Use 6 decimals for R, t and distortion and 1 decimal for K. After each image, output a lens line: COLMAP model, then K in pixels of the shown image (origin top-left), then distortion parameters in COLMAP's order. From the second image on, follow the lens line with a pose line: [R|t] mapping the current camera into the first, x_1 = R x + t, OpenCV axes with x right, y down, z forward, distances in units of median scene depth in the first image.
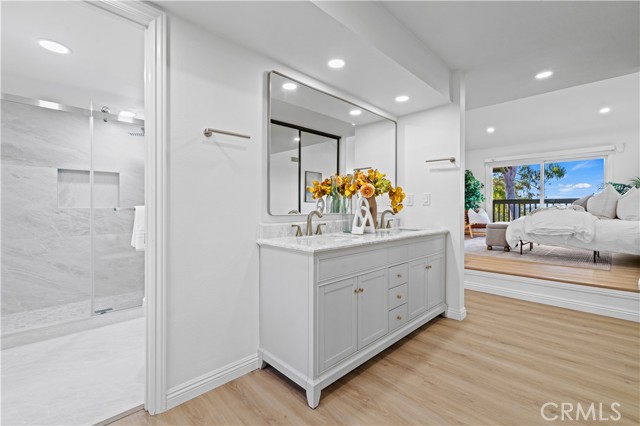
lens RADIAL K [[279.8, 0, 321.7], [0, 279.8, 209.7], [0, 0, 1]] dist [0.001532, 0.000224]
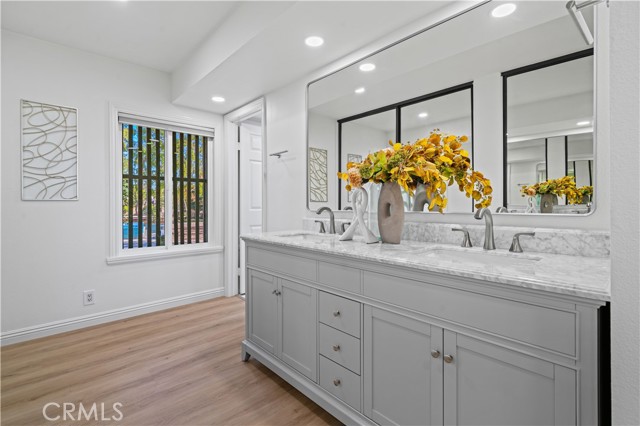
lens RADIAL K [[305.4, 0, 320.1], [0, 305.4, 205.3], [0, 0, 1]] dist [0.001419, 0.000160]
pose [[-0.048296, -0.001104, -0.998832, 1.039369], [-0.007337, 0.999973, -0.000750, -0.000924], [0.998806, 0.007292, -0.048303, 1.087466]]
